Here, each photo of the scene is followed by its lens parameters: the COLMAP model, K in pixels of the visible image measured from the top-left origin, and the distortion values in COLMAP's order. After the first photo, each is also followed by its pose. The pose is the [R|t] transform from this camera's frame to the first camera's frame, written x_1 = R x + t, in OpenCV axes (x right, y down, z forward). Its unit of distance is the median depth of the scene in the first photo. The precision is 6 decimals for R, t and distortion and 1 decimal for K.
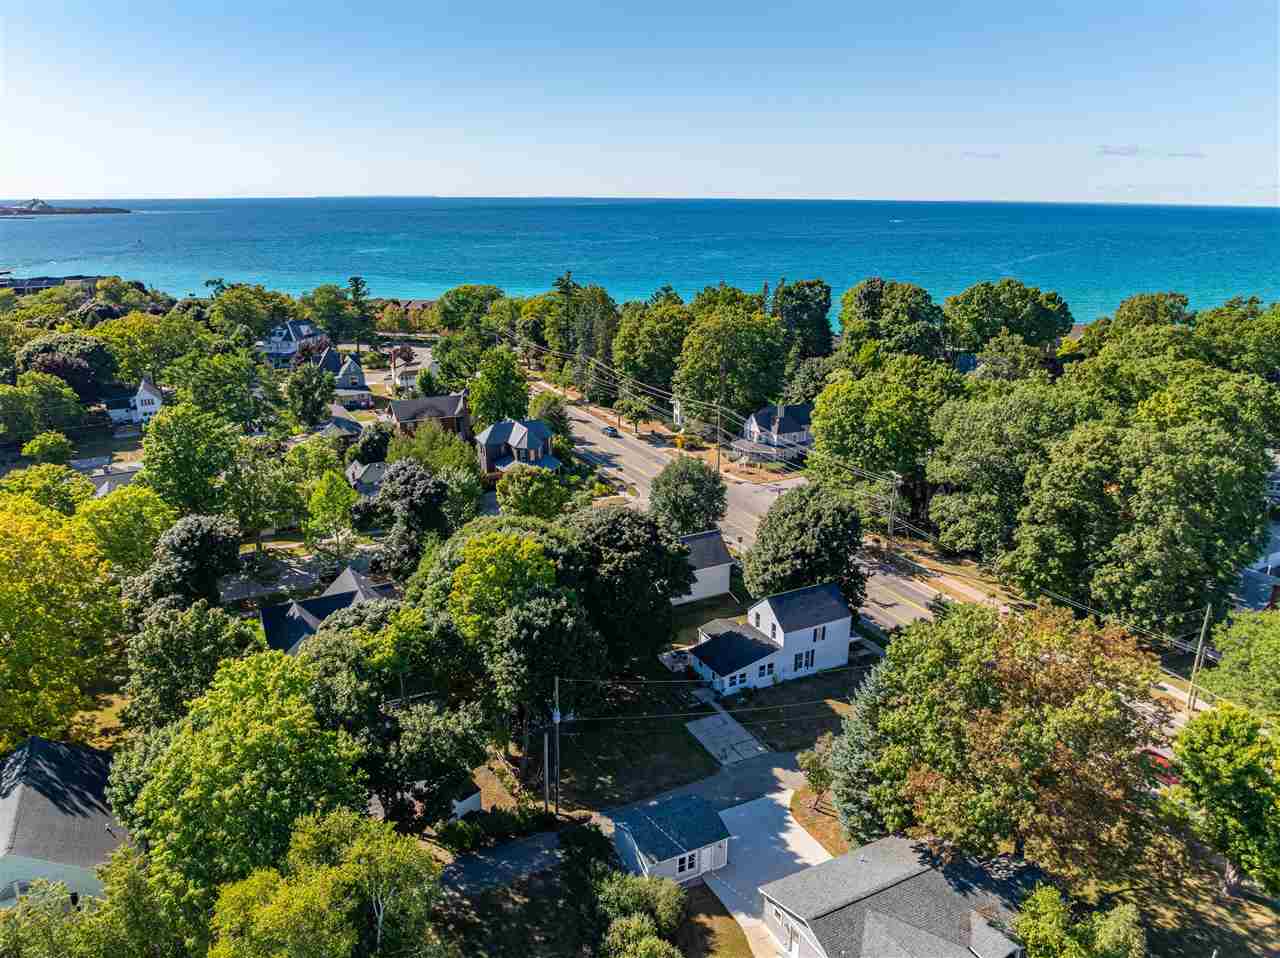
lens RADIAL K [[893.7, 0, 640.0], [0, 893.7, 479.0], [0, 0, 1]] dist [-0.040338, 0.005907]
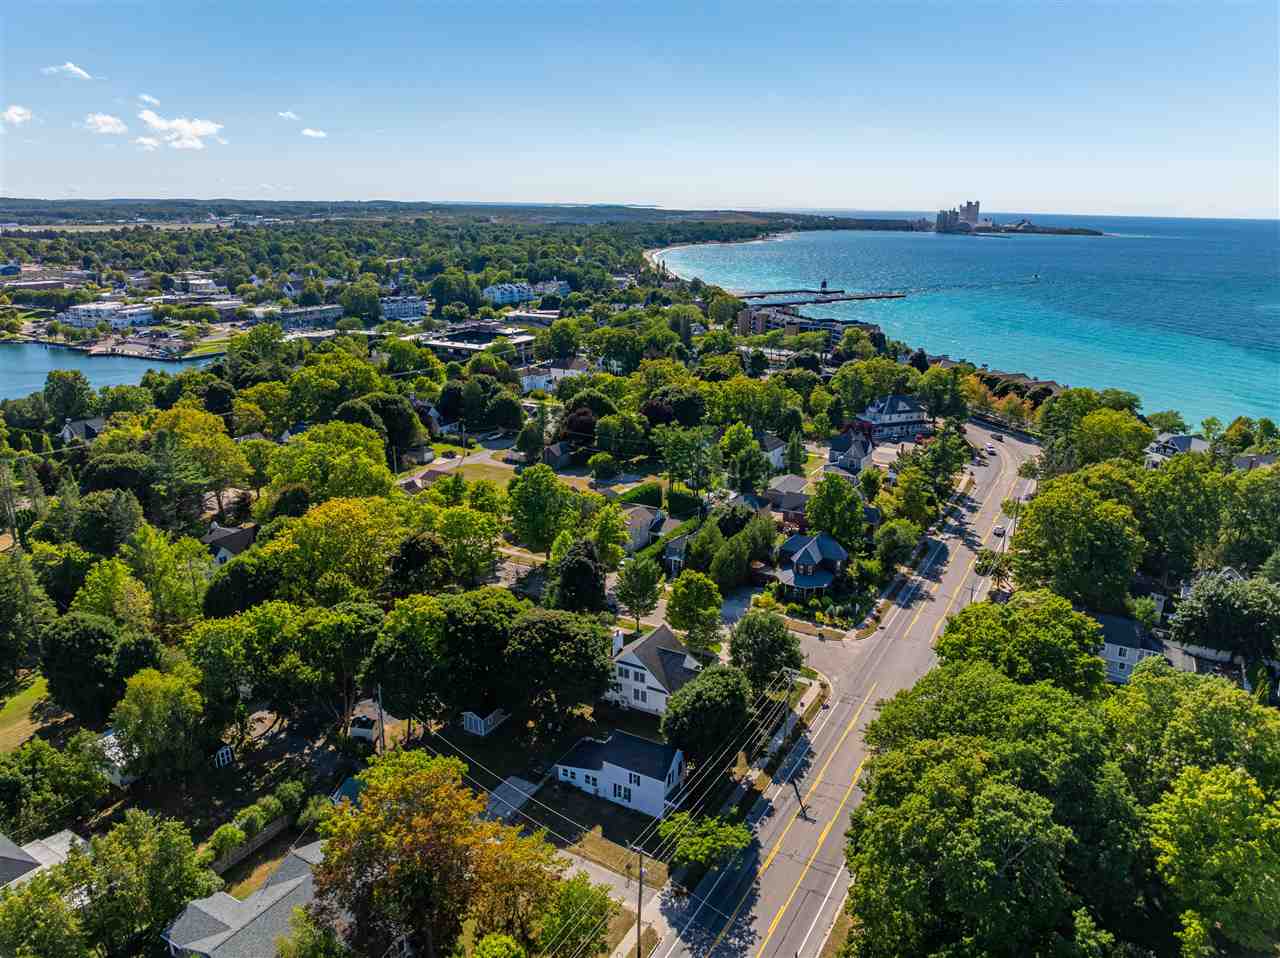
lens RADIAL K [[888.7, 0, 640.0], [0, 888.7, 479.0], [0, 0, 1]] dist [-0.006341, -0.099477]
pose [[0.551630, 0.242243, -0.798137, 0.950635], [-0.259214, 0.959303, 0.112004, -0.313322], [0.792788, 0.145104, 0.591973, 0.214531]]
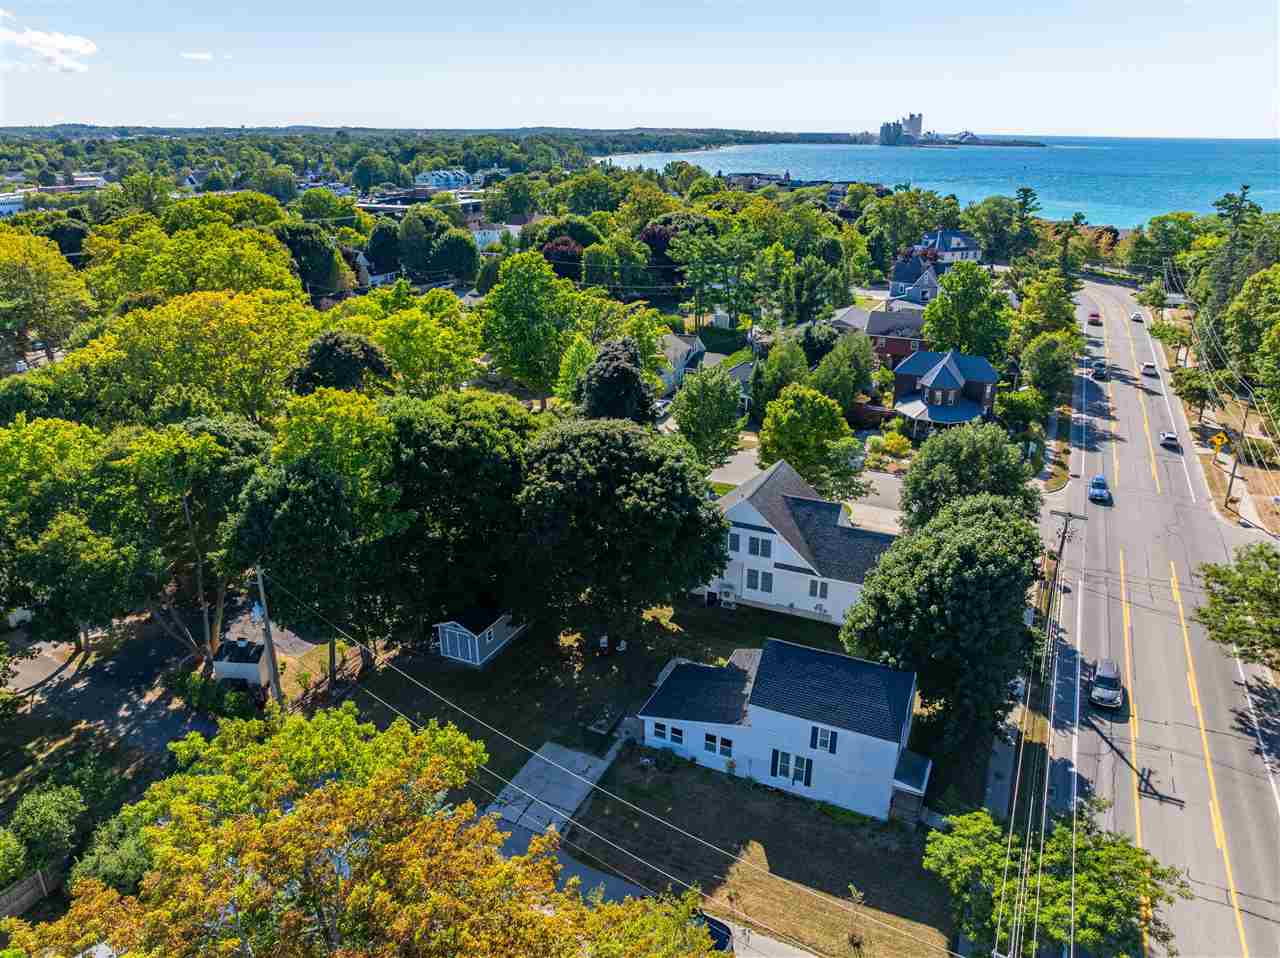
lens RADIAL K [[899.5, 0, 640.0], [0, 899.5, 479.0], [0, 0, 1]] dist [-0.030497, -0.008947]
pose [[0.607638, 0.284774, -0.741404, 0.450193], [-0.237912, 0.955904, 0.172177, -0.047056], [0.757742, 0.071768, 0.648595, 0.478783]]
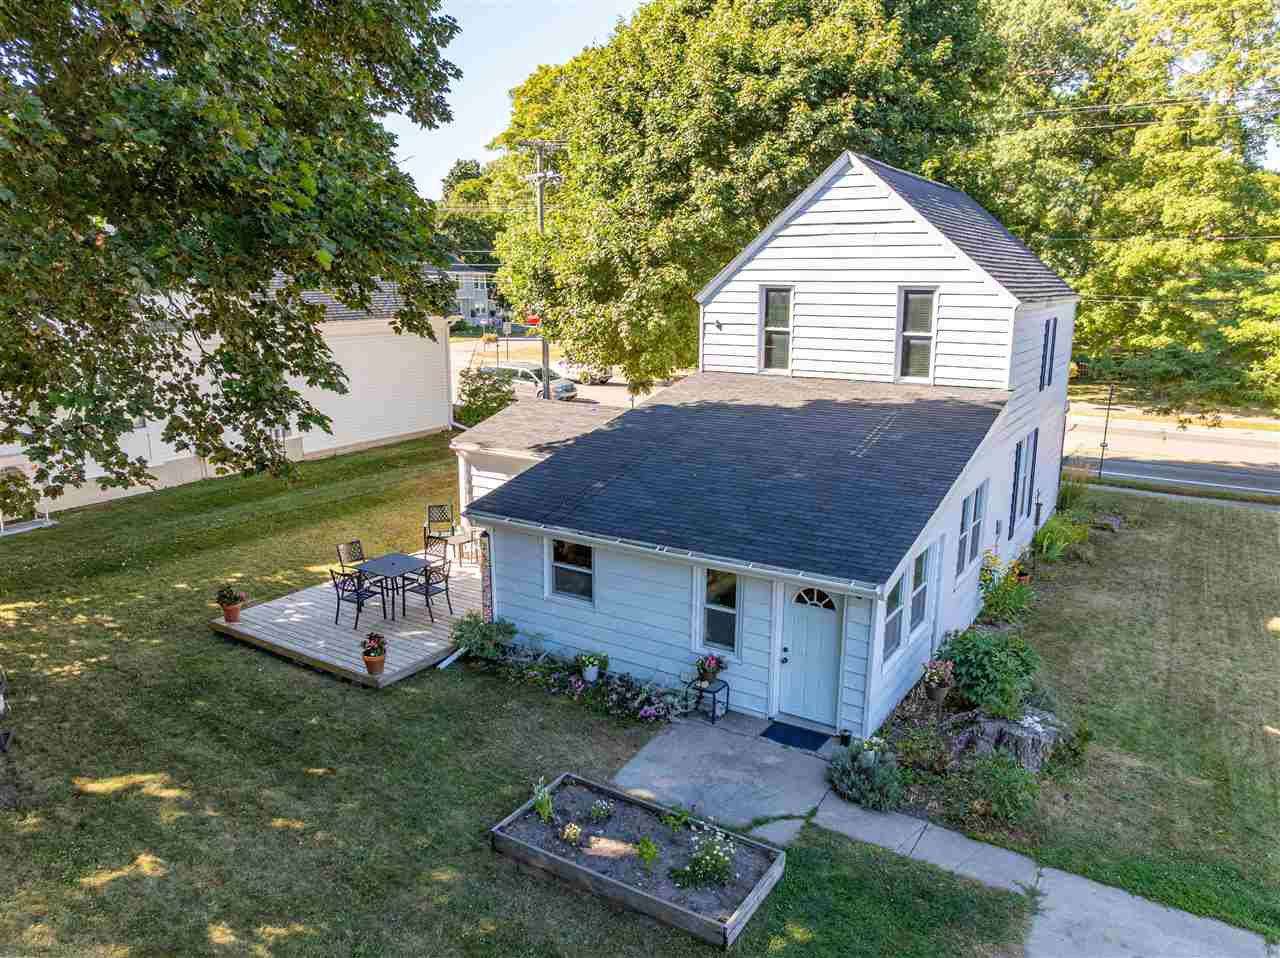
lens RADIAL K [[893.7, 0, 640.0], [0, 893.7, 479.0], [0, 0, 1]] dist [-0.040338, 0.005907]
pose [[0.863620, -0.111979, 0.491551, 0.005728], [0.146360, 0.988717, -0.031908, 0.176317], [-0.482431, 0.099500, 0.870264, 0.773768]]
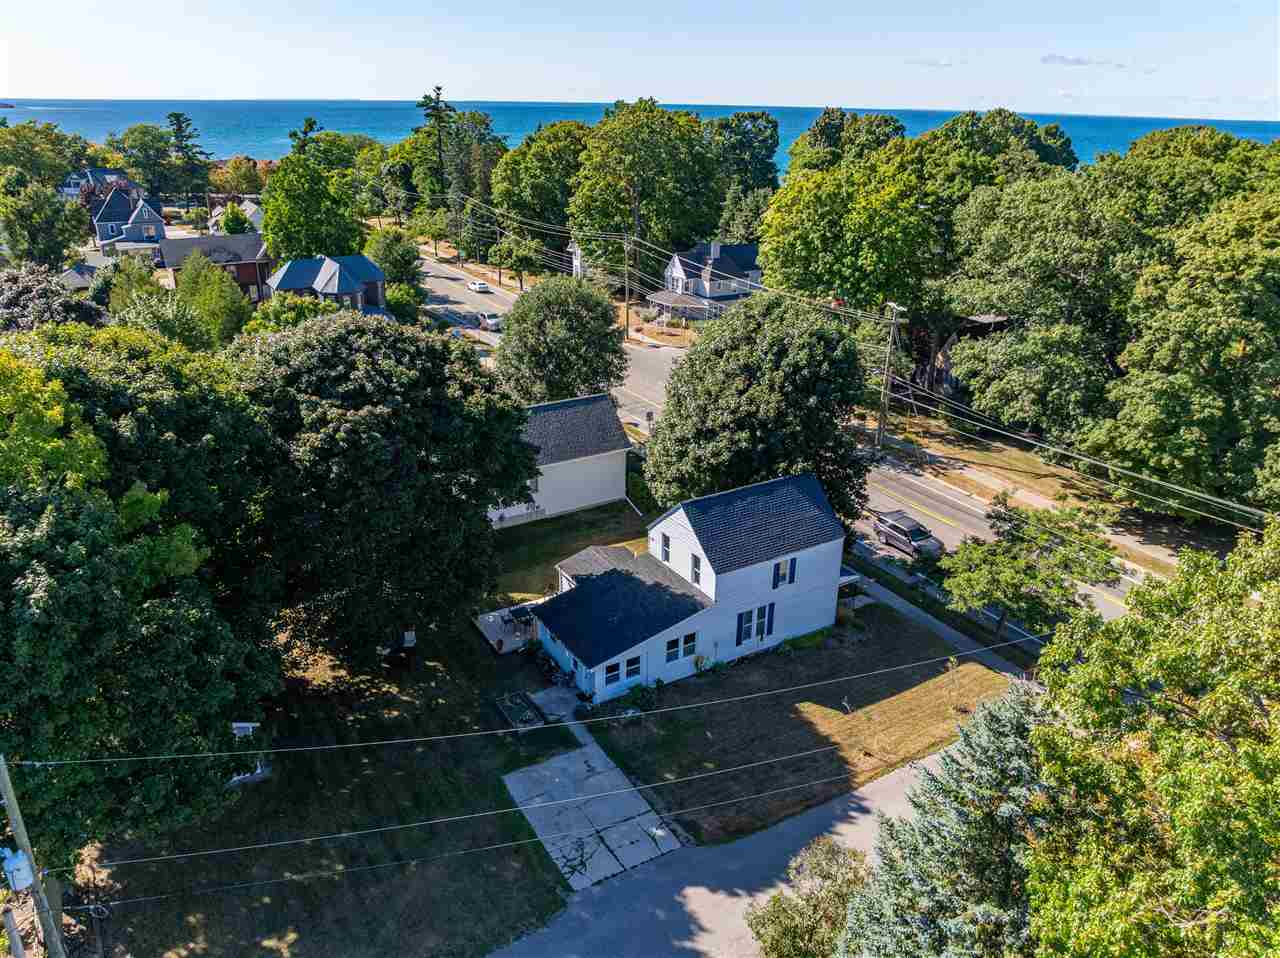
lens RADIAL K [[899.5, 0, 640.0], [0, 899.5, 479.0], [0, 0, 1]] dist [-0.030497, -0.008947]
pose [[0.997568, -0.017106, 0.067569, 0.075302], [0.010617, 0.995397, 0.095249, 0.062554], [-0.068887, -0.094300, 0.993158, 0.444932]]
